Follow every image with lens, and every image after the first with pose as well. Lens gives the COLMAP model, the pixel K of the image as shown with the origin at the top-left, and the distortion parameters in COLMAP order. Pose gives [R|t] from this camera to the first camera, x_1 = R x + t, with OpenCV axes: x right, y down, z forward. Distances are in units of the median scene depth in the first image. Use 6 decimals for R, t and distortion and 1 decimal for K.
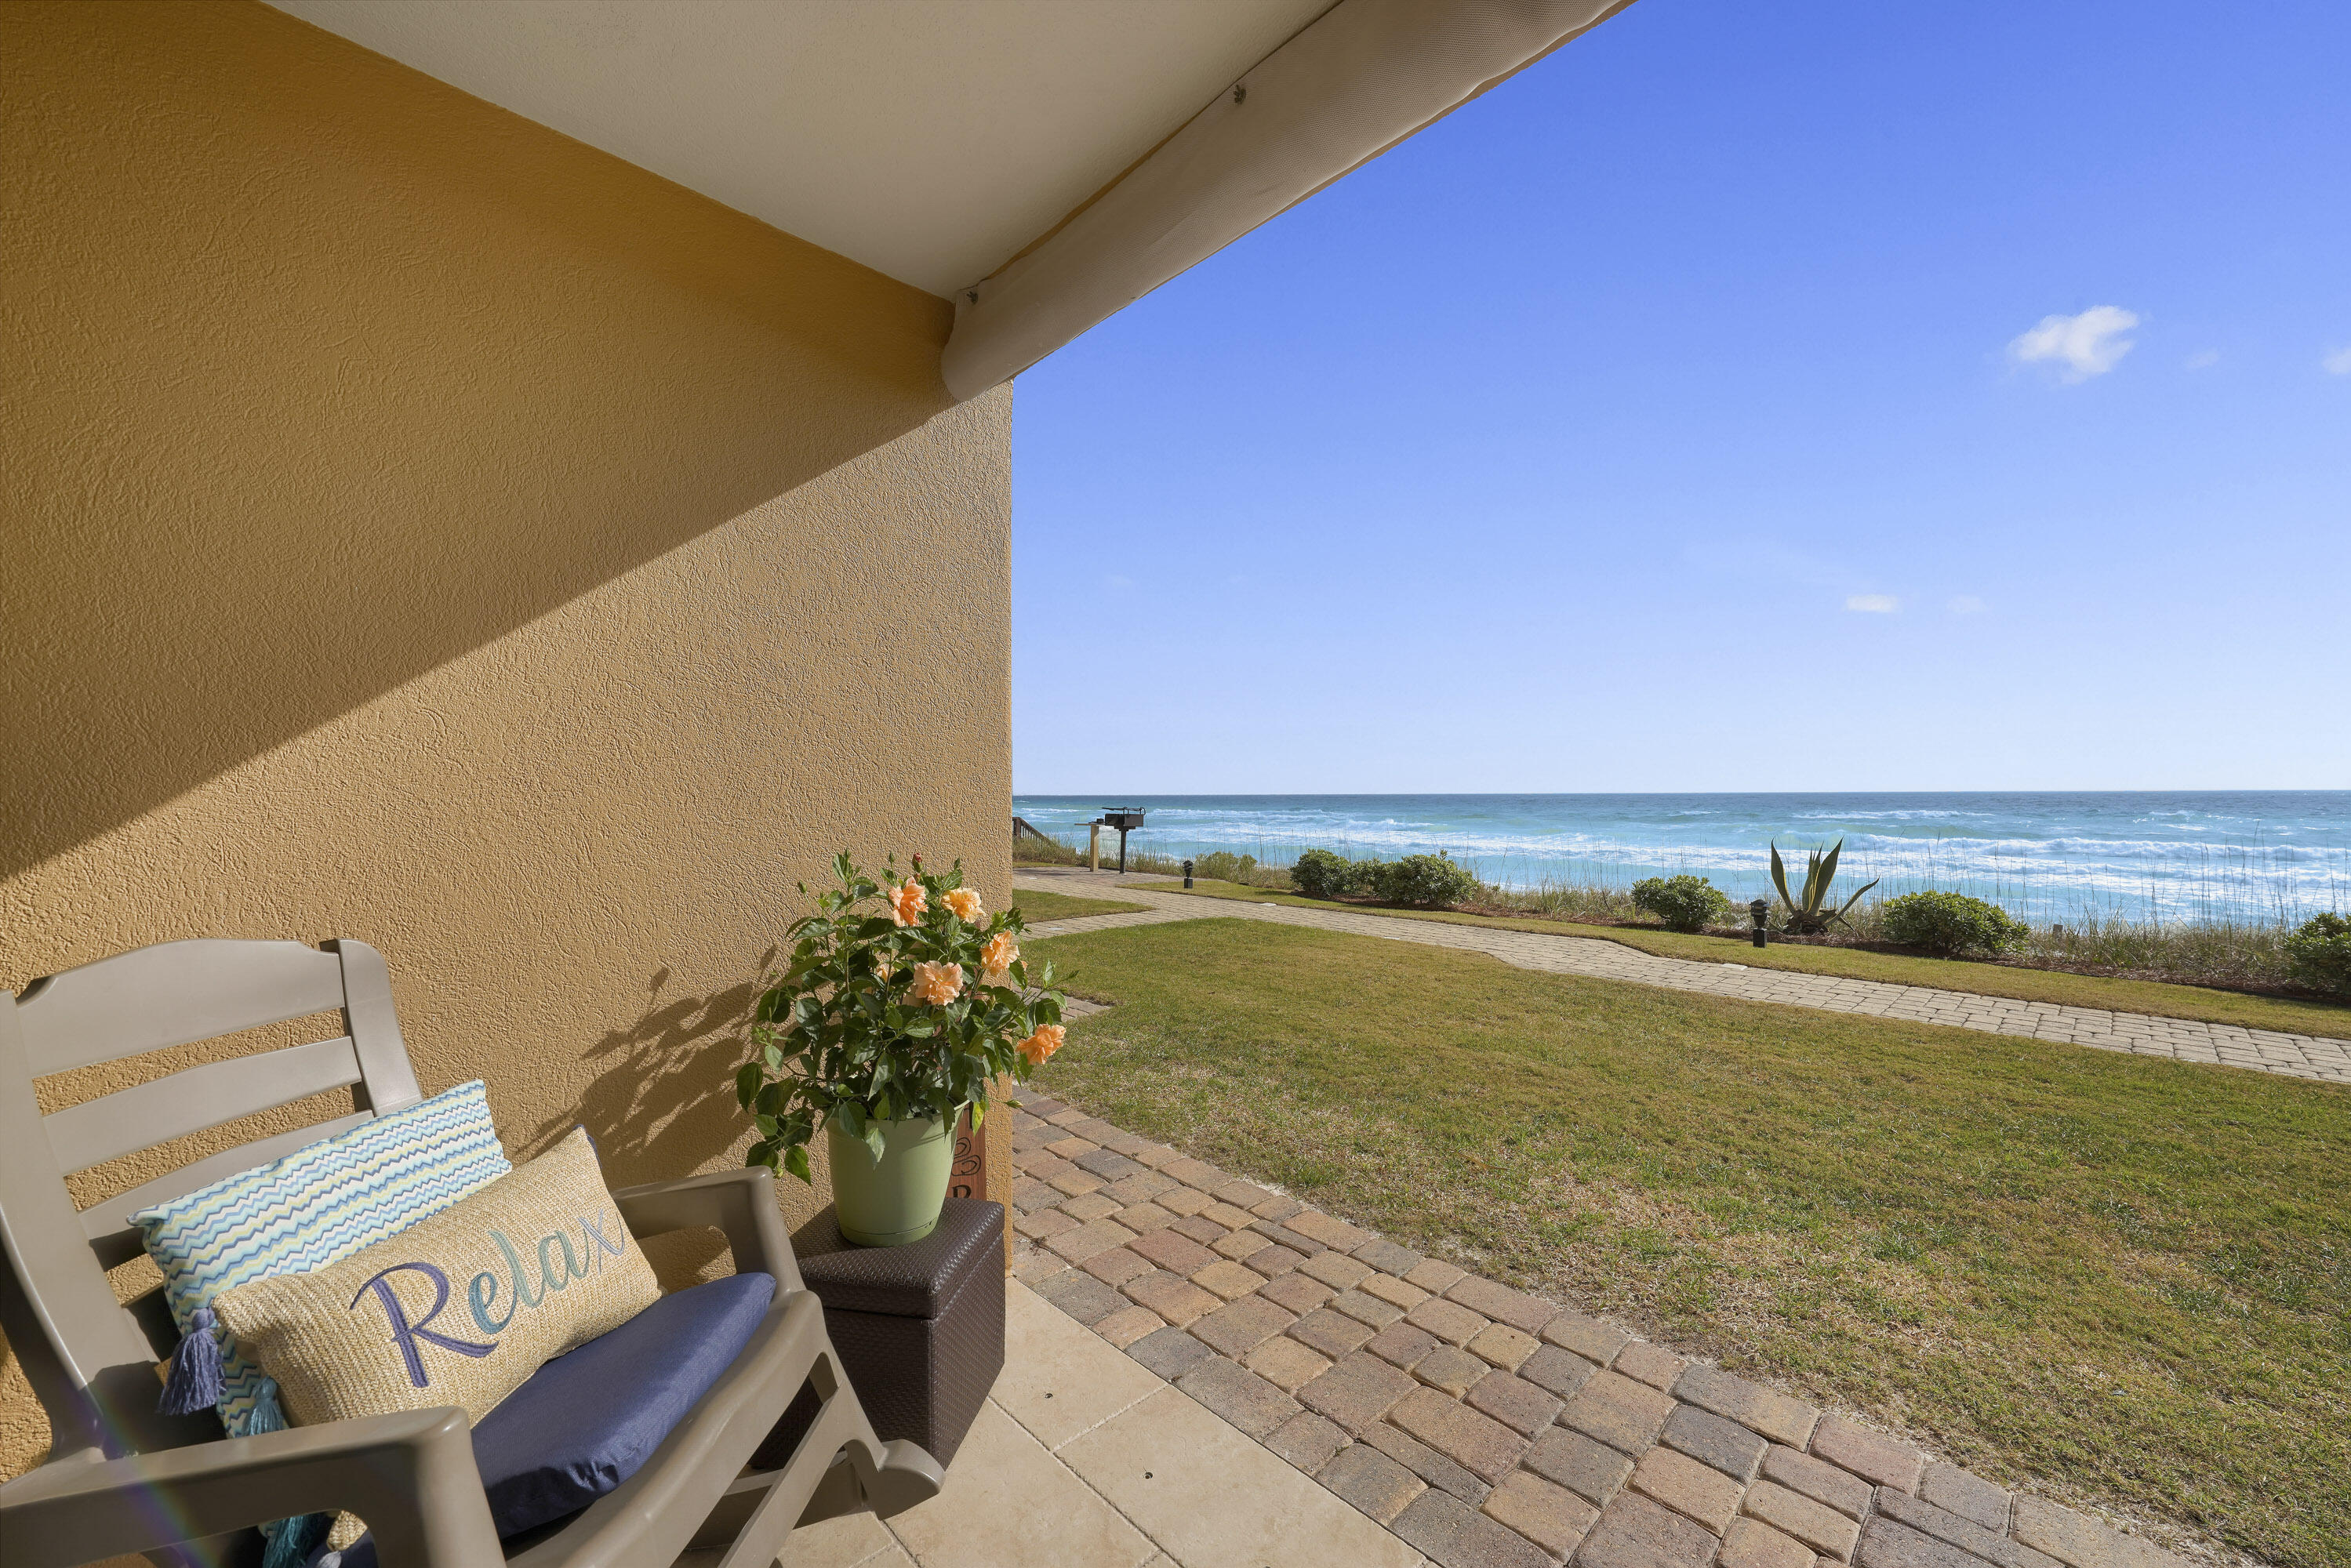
lens RADIAL K [[912.7, 0, 1166.9], [0, 912.7, 782.0], [0, 0, 1]] dist [-0.010857, 0.003992]
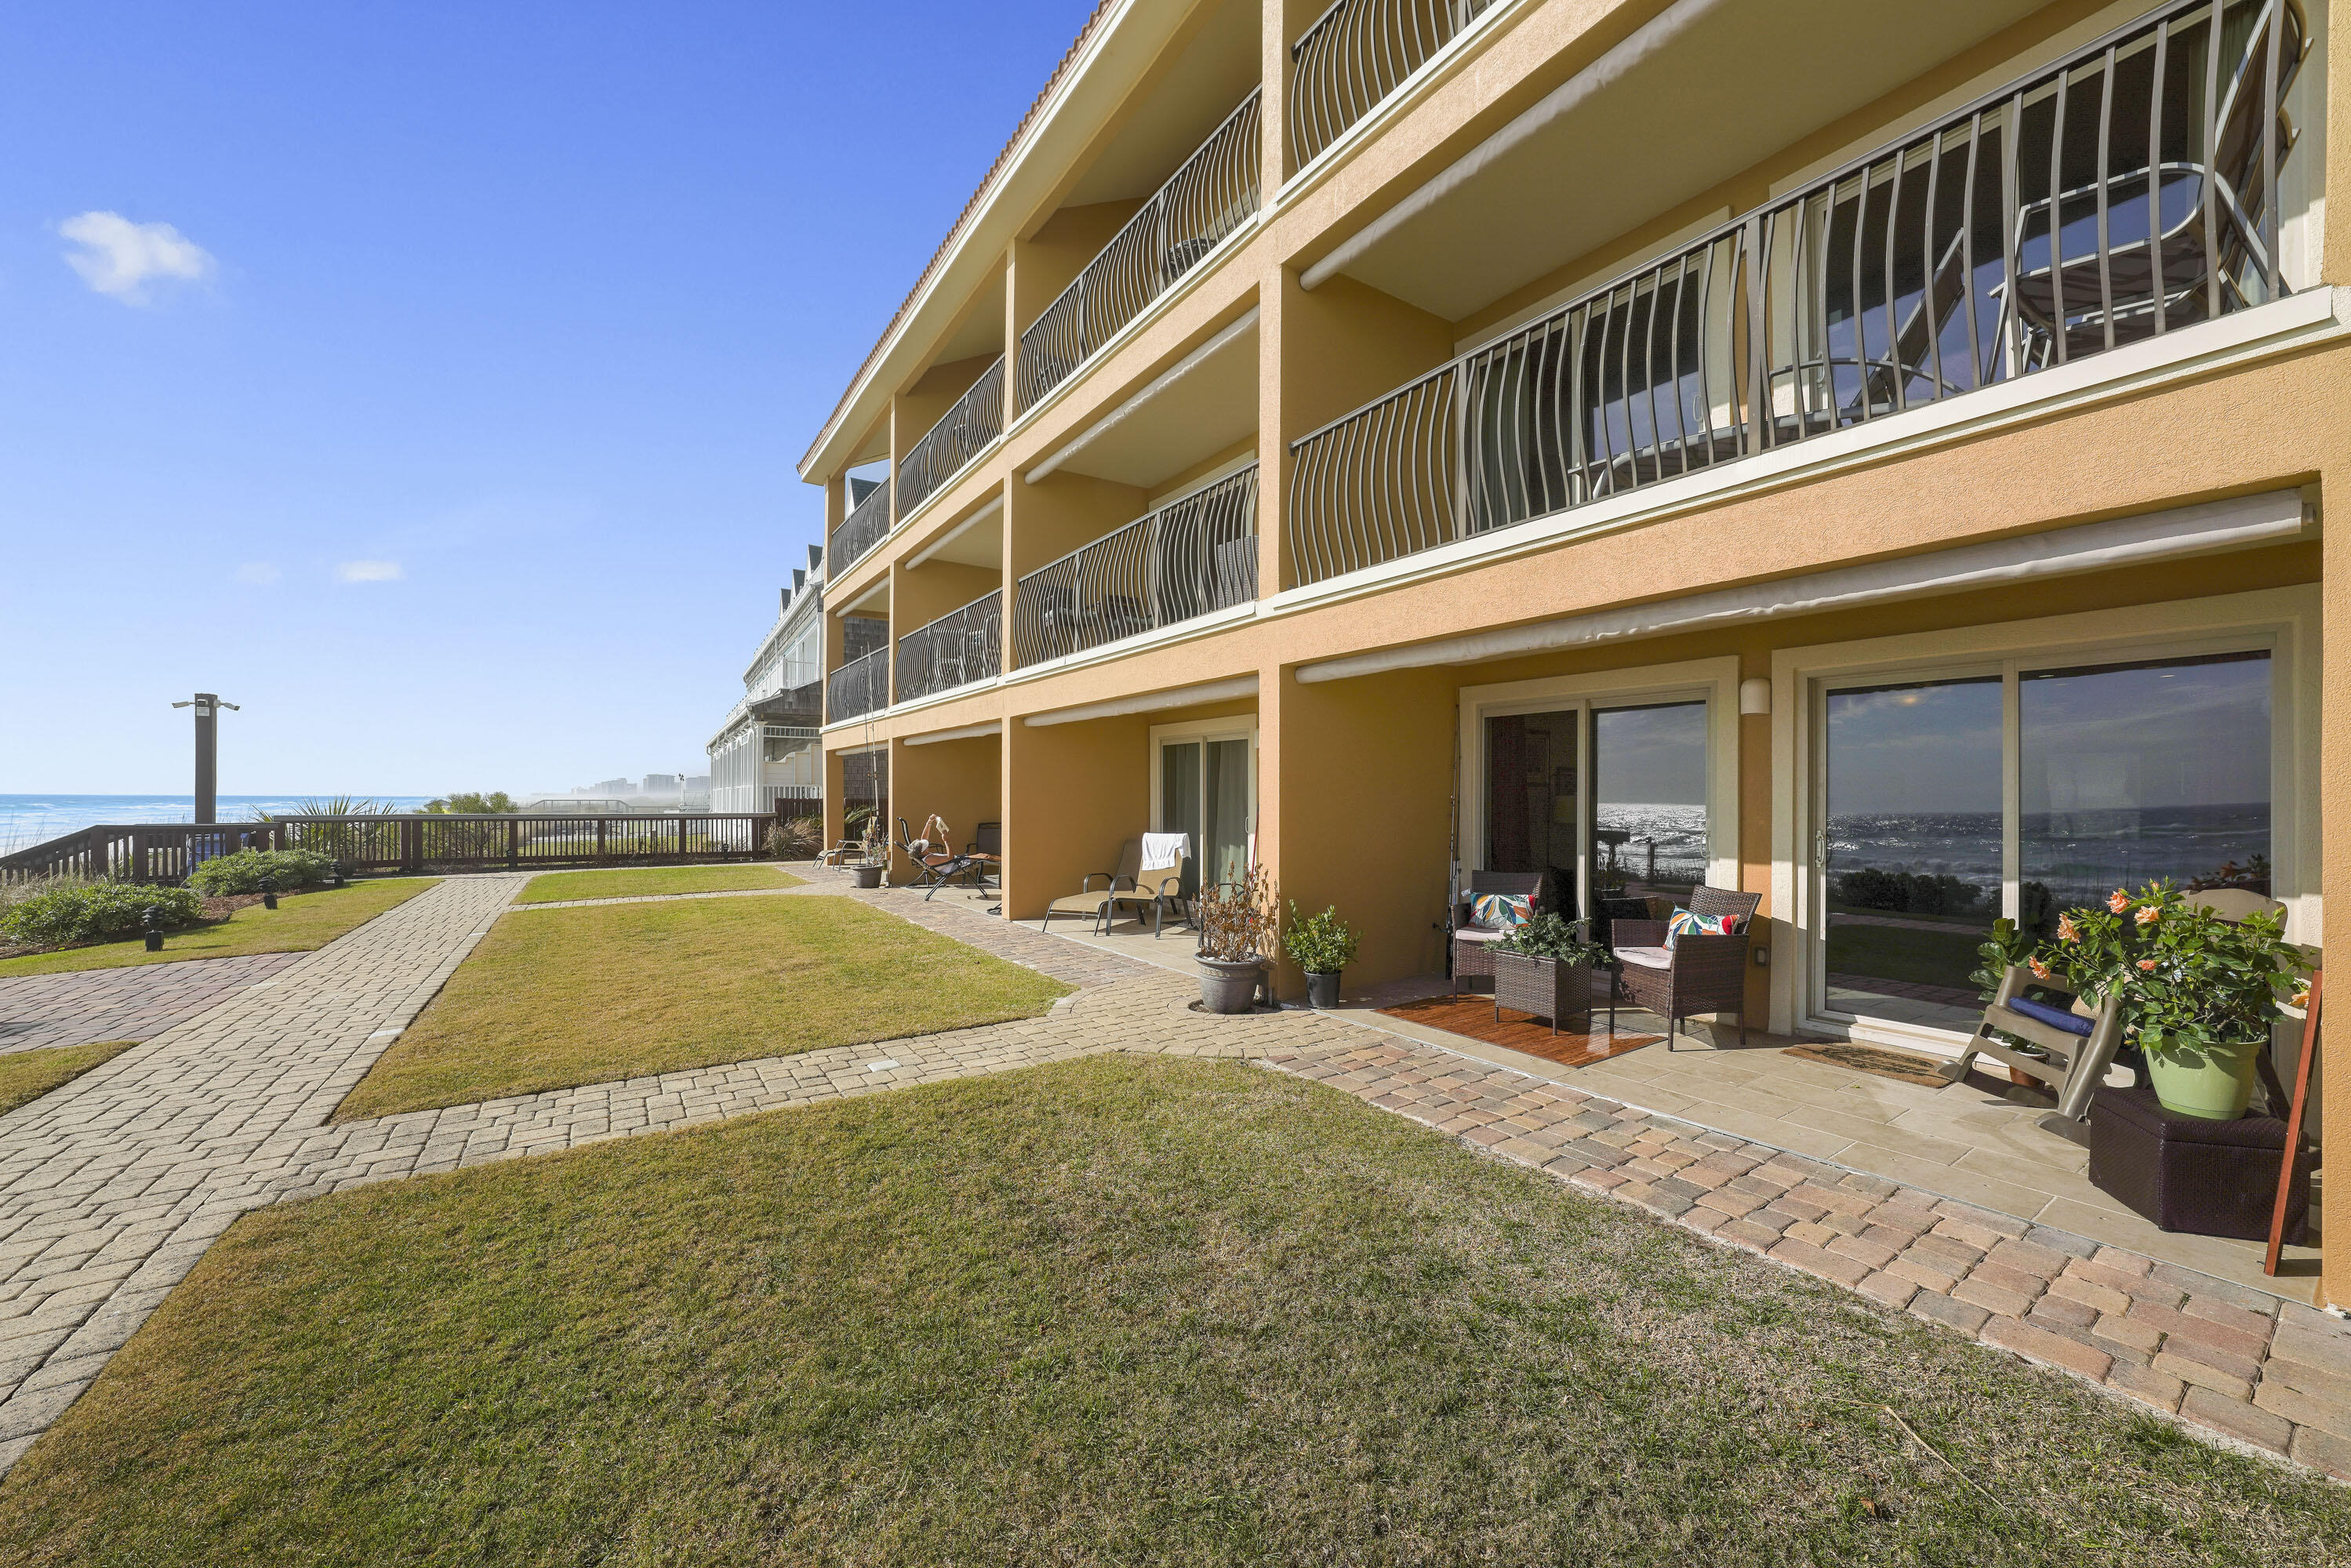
lens RADIAL K [[912.7, 0, 1210.5], [0, 912.7, 797.5], [0, 0, 1]] dist [-0.010857, 0.003992]
pose [[-0.990242, 0.000501, 0.139358, 1.055982], [-0.001945, 0.999847, -0.017411, -0.044764], [-0.139345, -0.017513, -0.990089, 2.460076]]
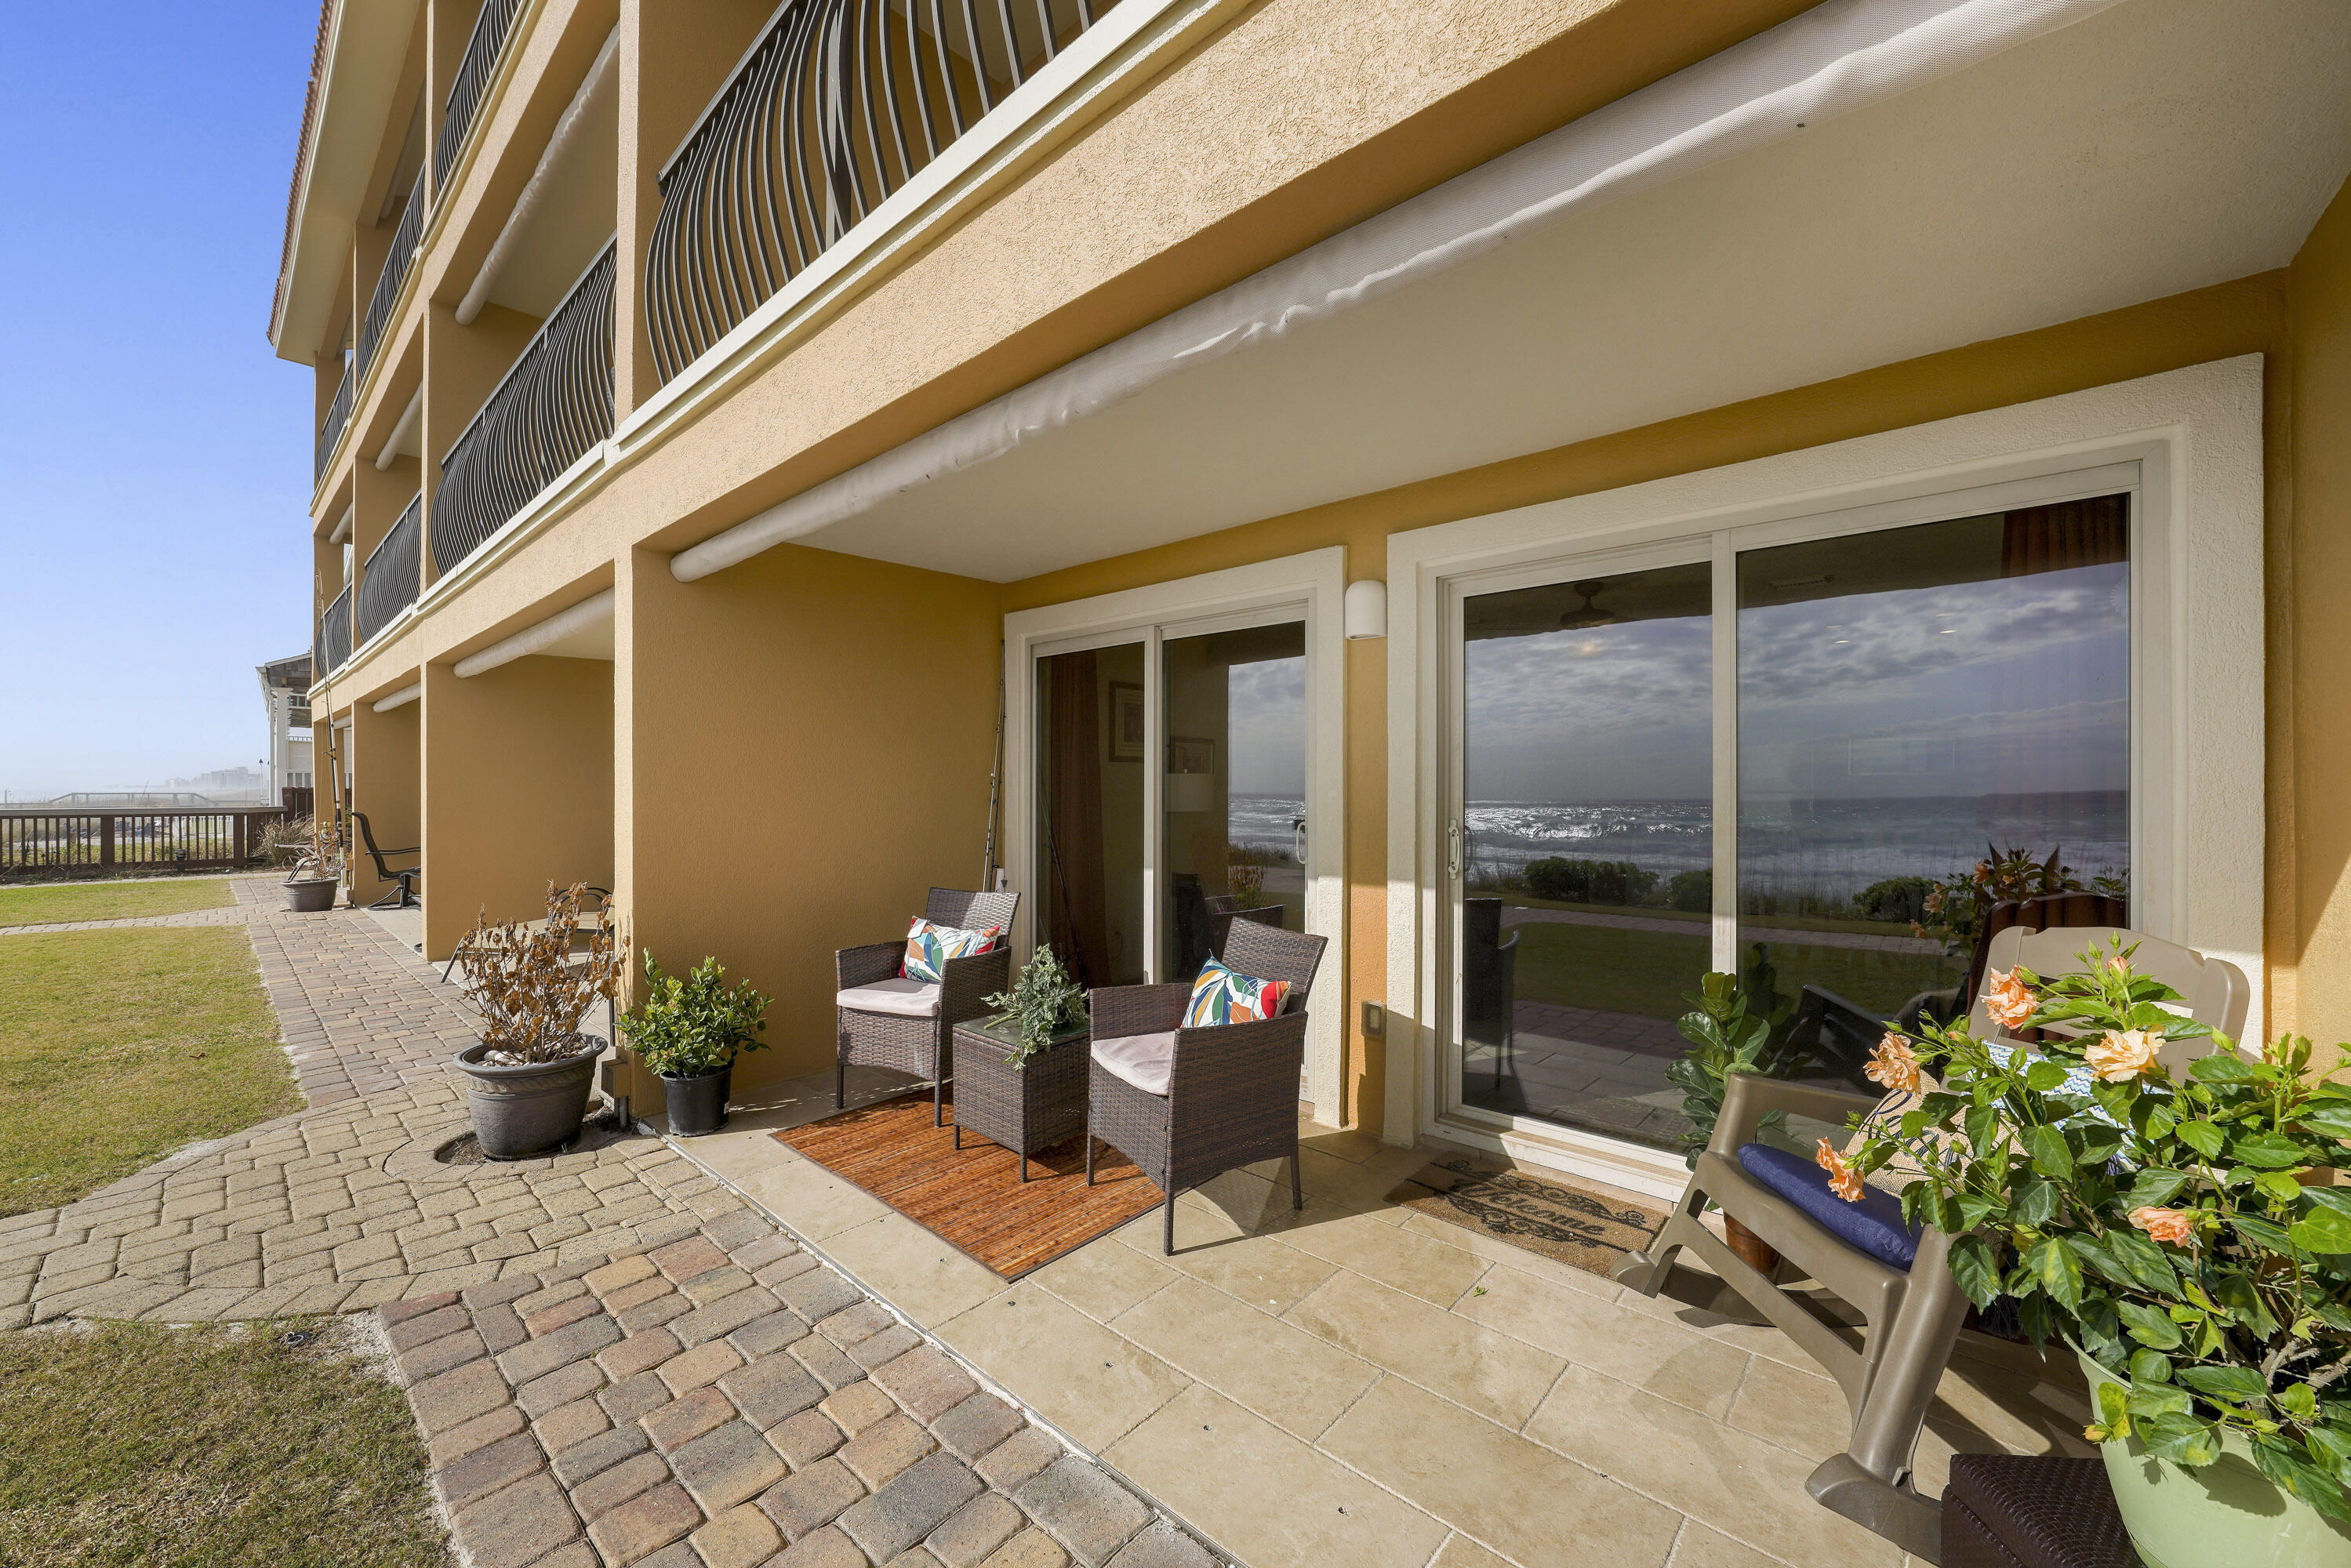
lens RADIAL K [[912.7, 0, 1175.8], [0, 912.7, 788.7], [0, 0, 1]] dist [-0.010857, 0.003992]
pose [[-0.996657, 0.002837, -0.081649, 0.380874], [0.004219, 0.999851, -0.016761, -0.030570], [0.081590, -0.017049, -0.996520, 1.330014]]
